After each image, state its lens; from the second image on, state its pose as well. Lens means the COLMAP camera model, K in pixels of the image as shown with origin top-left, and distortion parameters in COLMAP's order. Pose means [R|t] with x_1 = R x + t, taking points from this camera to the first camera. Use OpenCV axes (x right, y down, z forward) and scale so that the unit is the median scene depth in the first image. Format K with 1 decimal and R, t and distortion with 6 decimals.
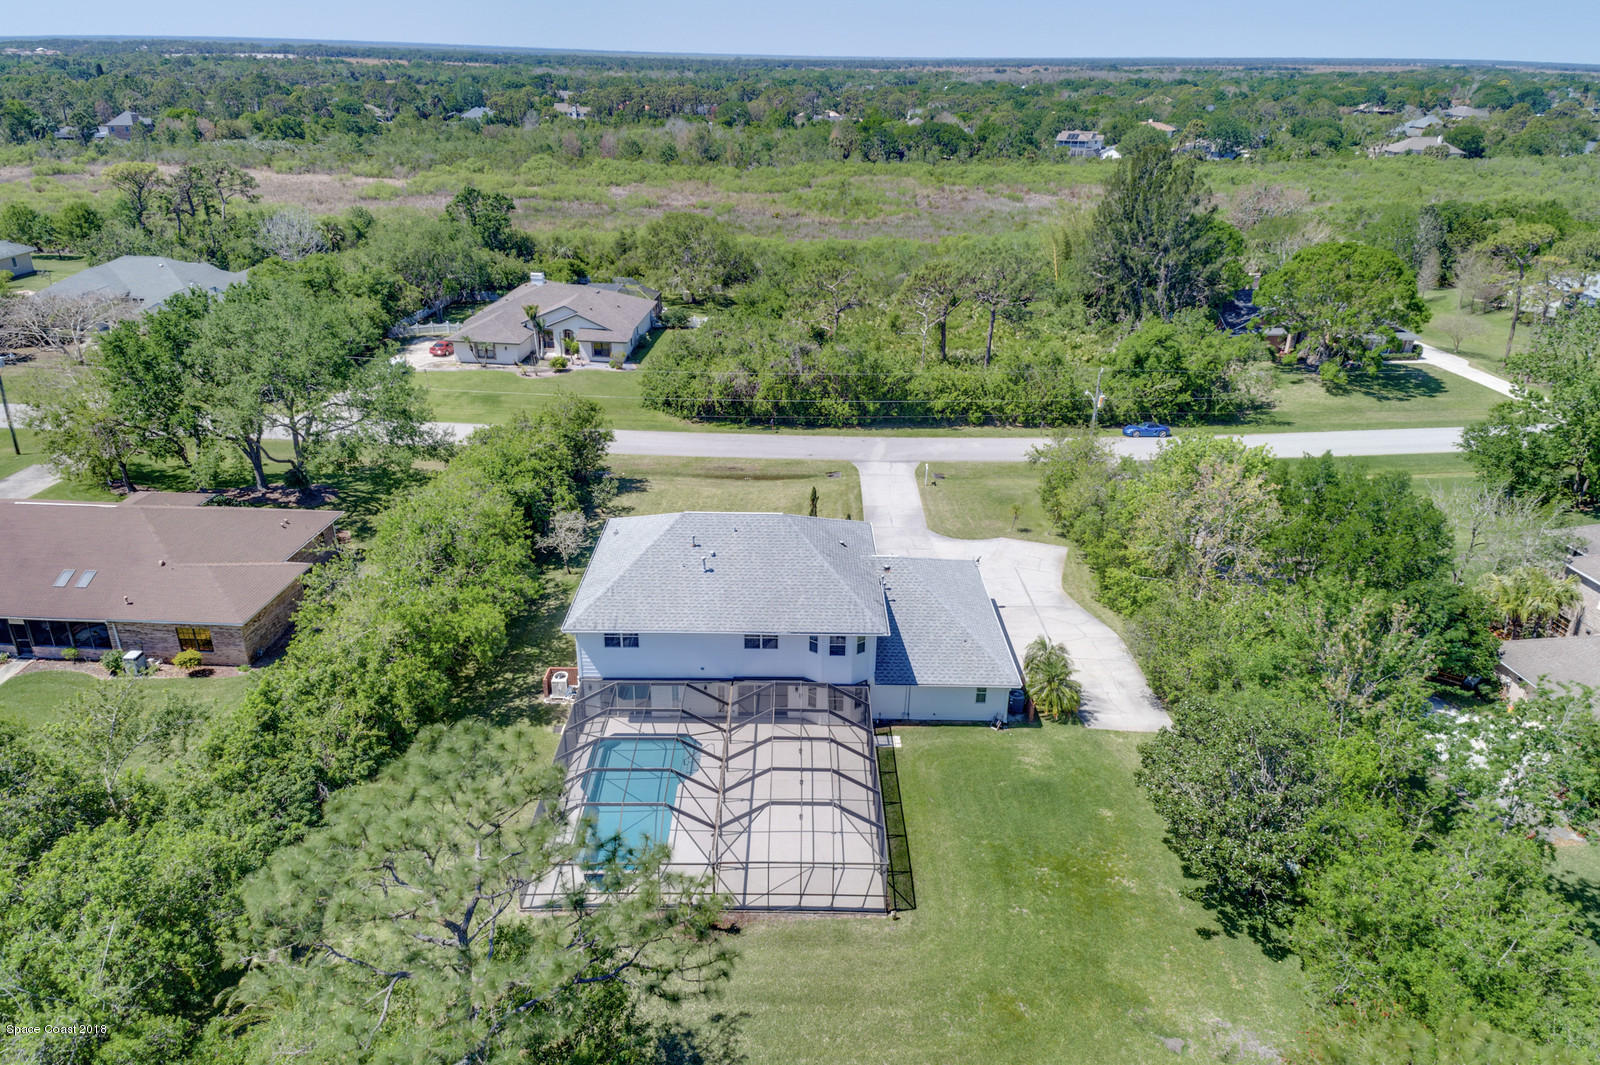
lens RADIAL K [[1051.8, 0, 798.3], [0, 1051.8, 553.3], [0, 0, 1]] dist [0.190727, -0.178781]
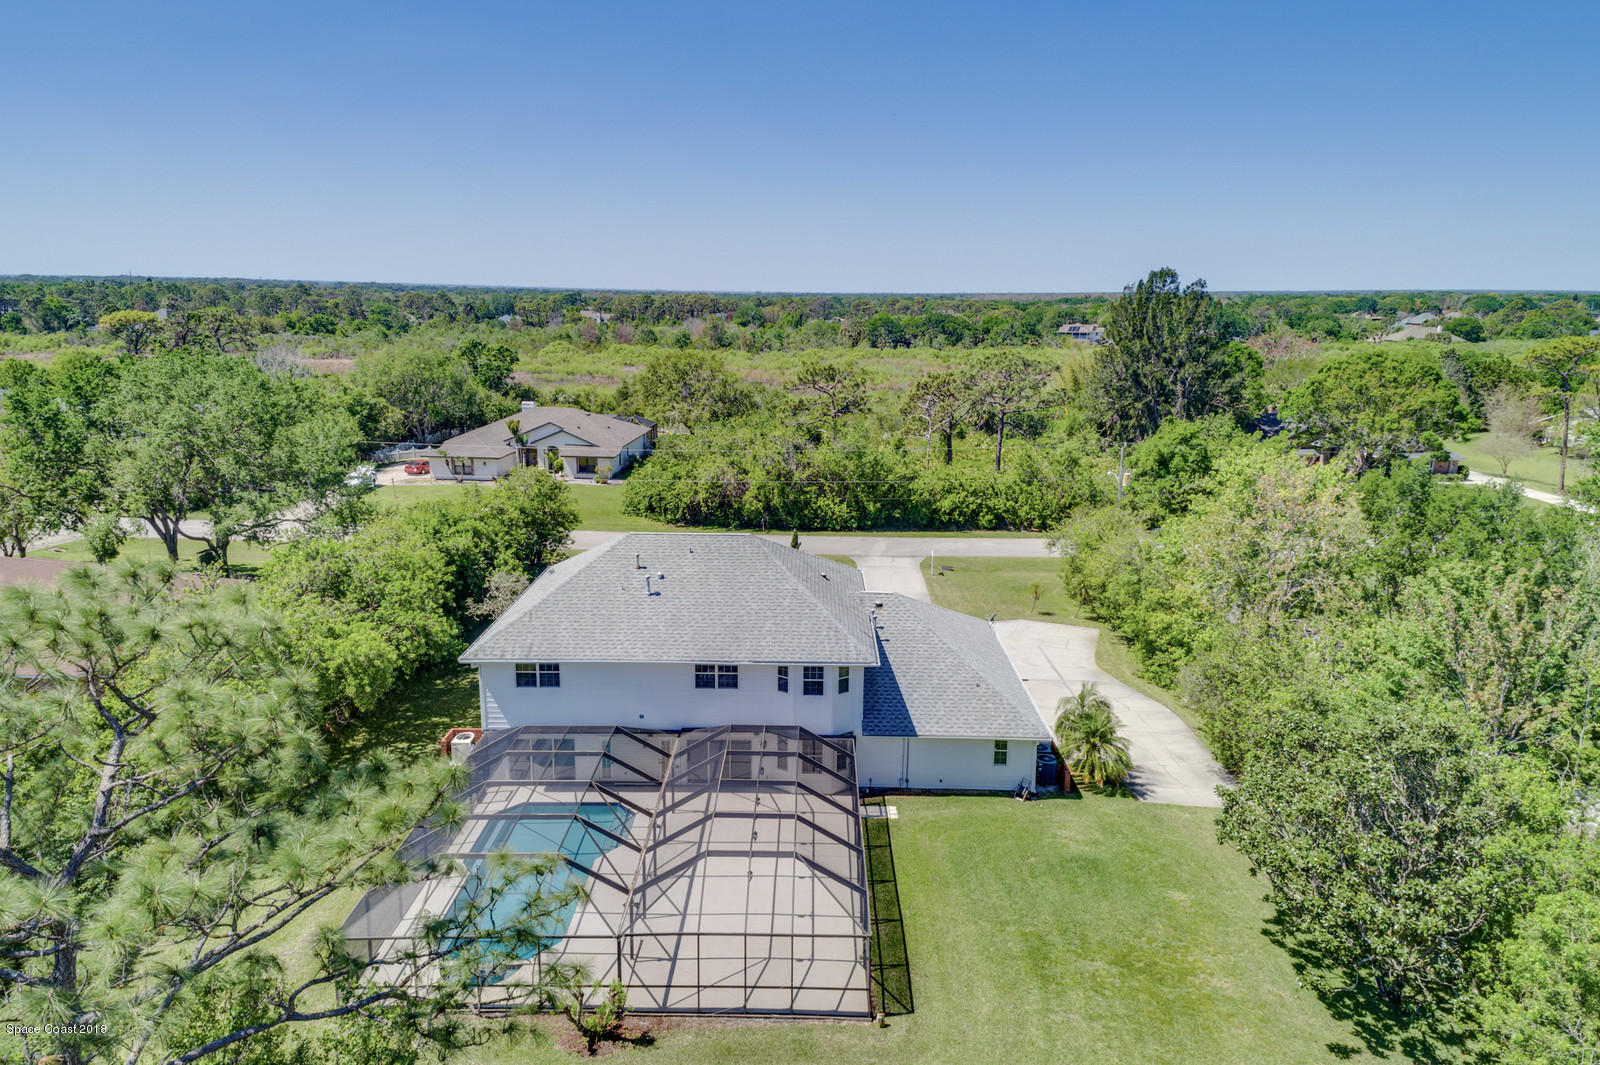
lens RADIAL K [[1051.8, 0, 798.3], [0, 1051.8, 553.3], [0, 0, 1]] dist [0.190727, -0.178781]
pose [[0.999870, -0.001648, -0.016021, 0.027030], [-0.001445, 0.981561, -0.191142, 0.100227], [0.016041, 0.191140, 0.981432, 0.149508]]
